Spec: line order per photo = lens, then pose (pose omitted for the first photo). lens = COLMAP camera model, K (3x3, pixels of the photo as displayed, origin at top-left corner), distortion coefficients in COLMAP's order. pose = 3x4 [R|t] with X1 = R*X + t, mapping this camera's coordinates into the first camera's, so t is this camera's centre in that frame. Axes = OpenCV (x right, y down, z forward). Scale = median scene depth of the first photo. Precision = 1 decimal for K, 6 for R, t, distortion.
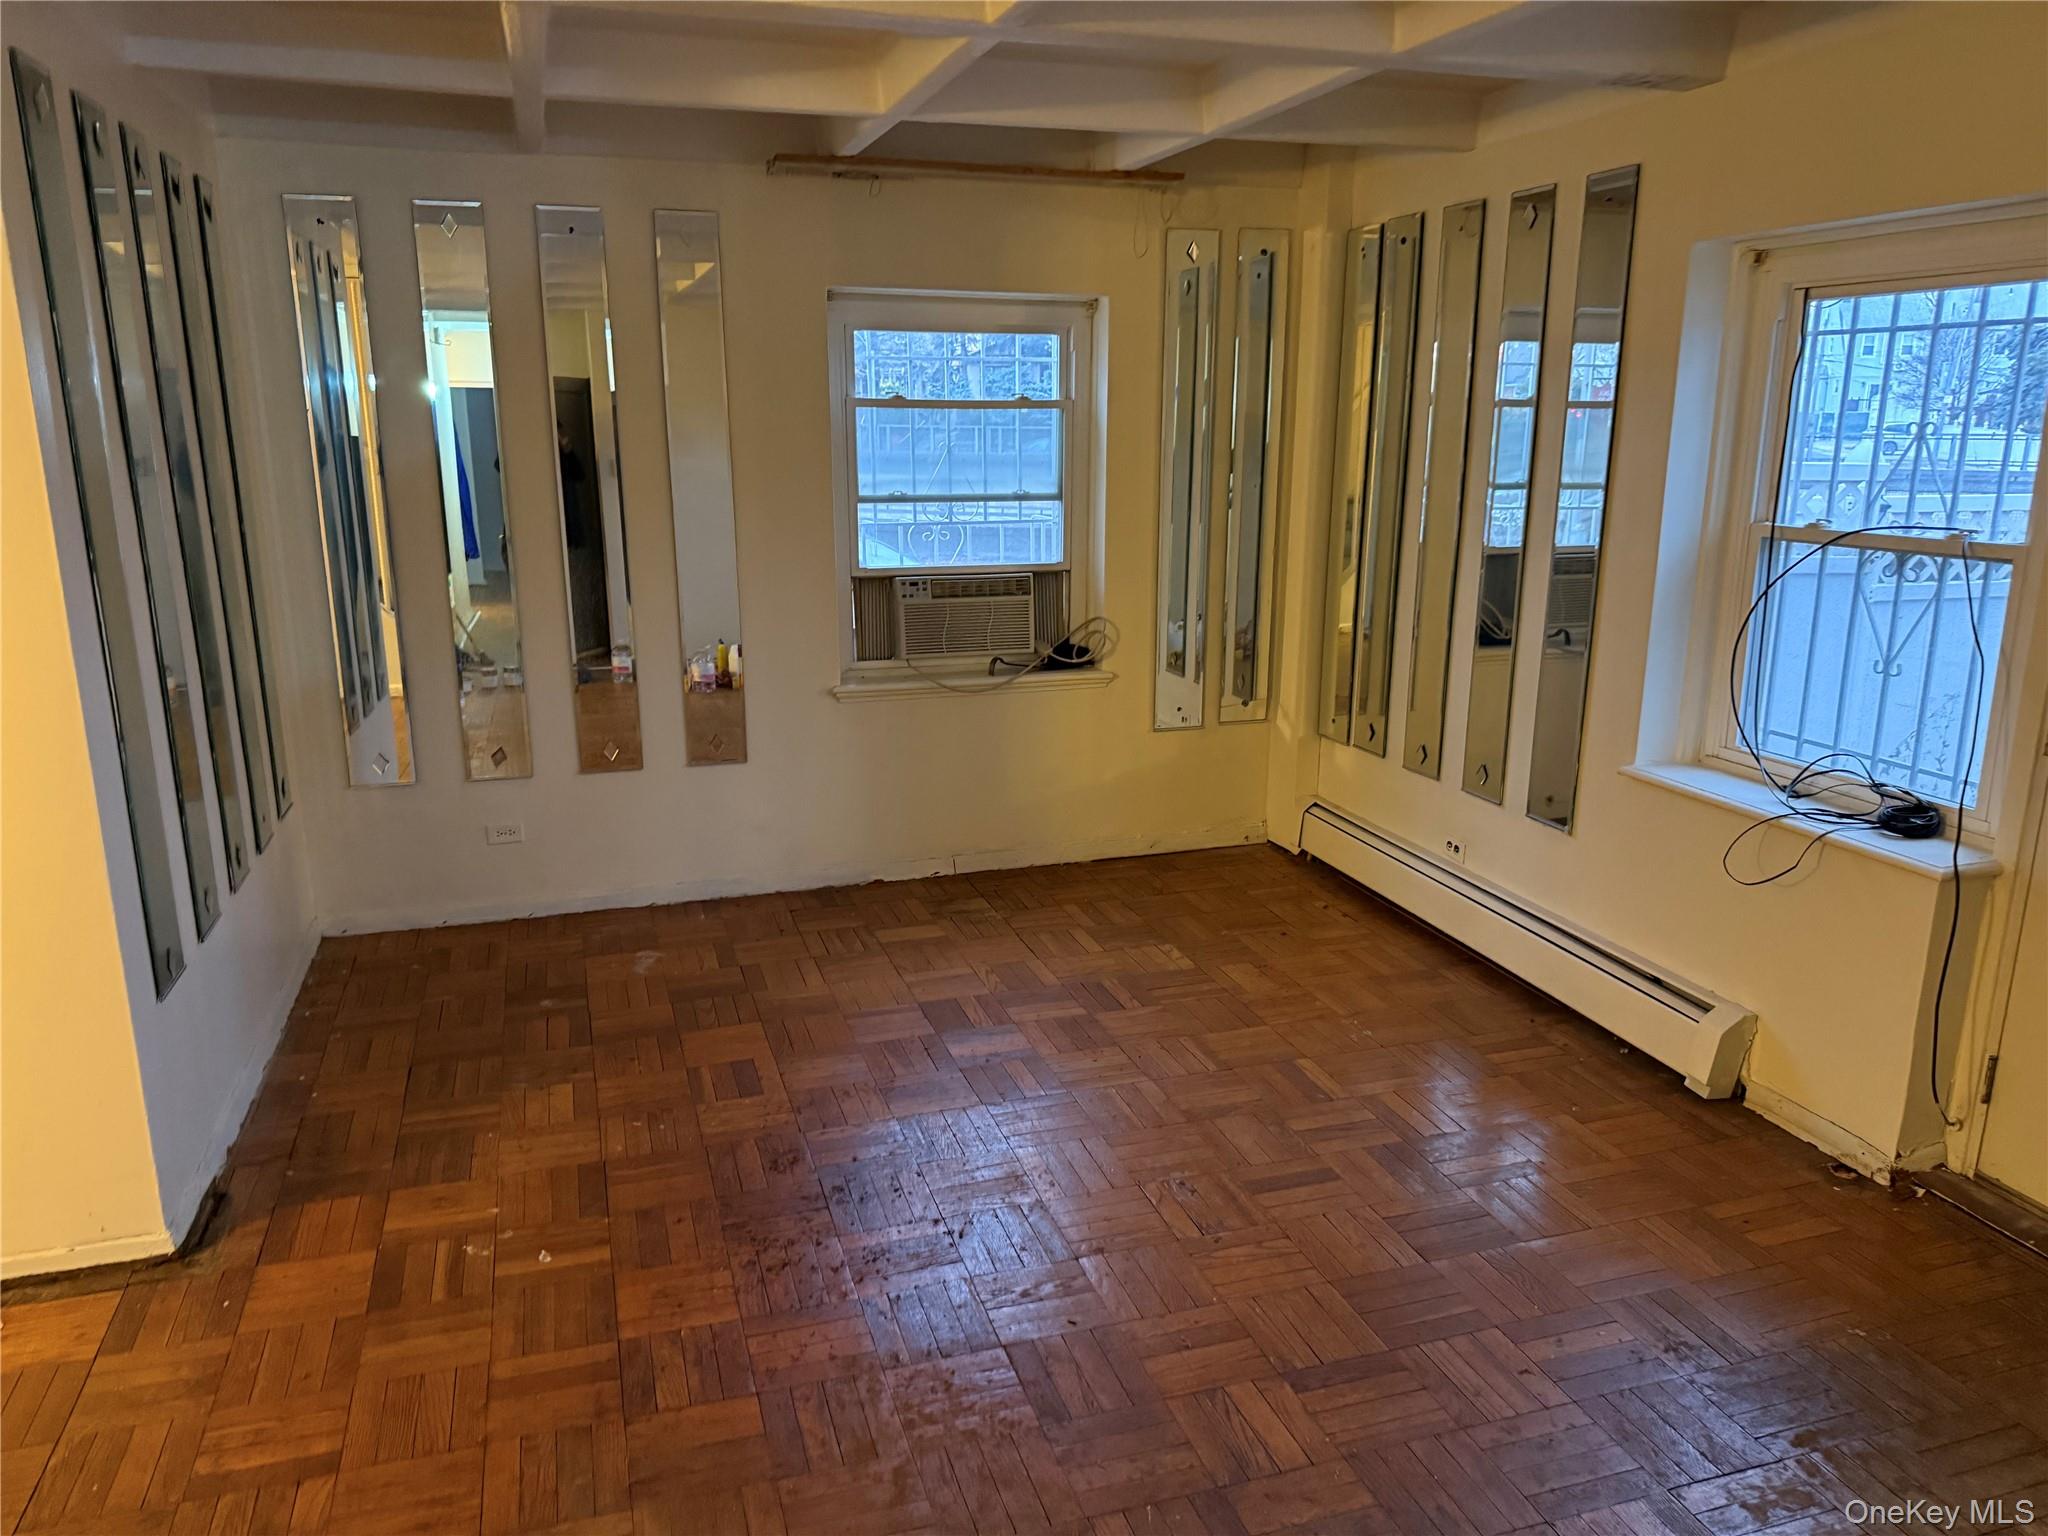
lens RADIAL K [[1408.7, 0, 1018.2], [0, 1408.7, 789.3], [0, 0, 1]] dist [0.078240, -0.136314]
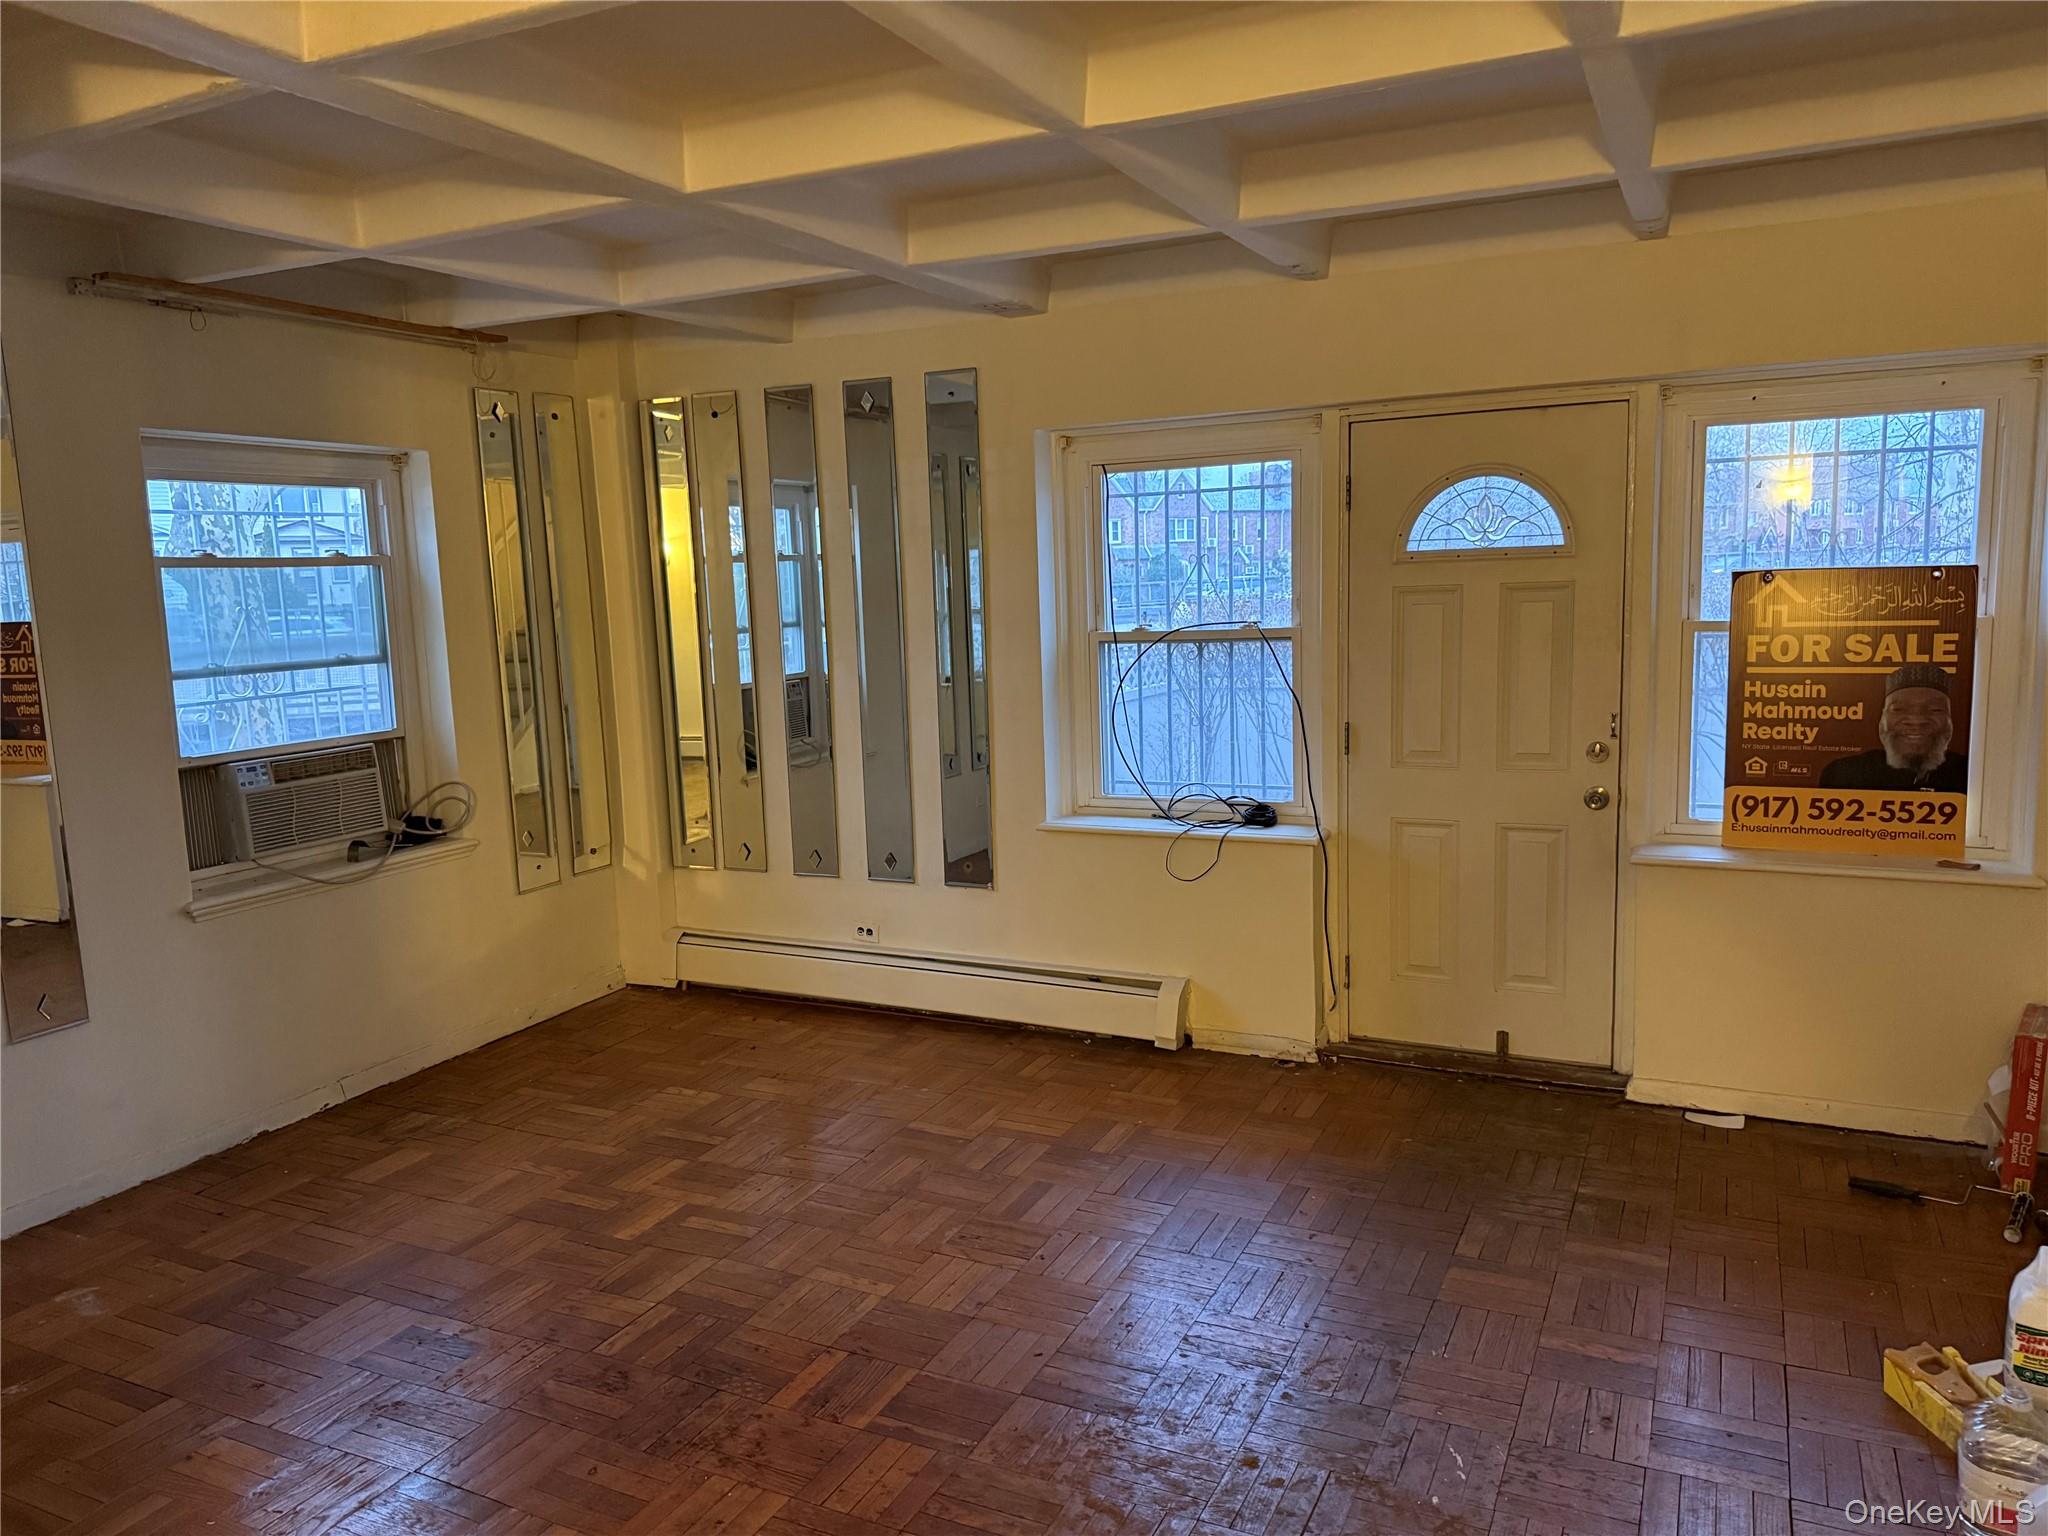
lens RADIAL K [[1436.6, 0, 1024.0], [0, 1436.6, 768.0], [0, 0, 1]] dist [0.076470, -0.148863]
pose [[0.681550, -0.121717, 0.721578, -0.394593], [0.215251, 0.975791, -0.038713, -0.014230], [-0.699397, 0.181705, 0.691250, 0.082614]]
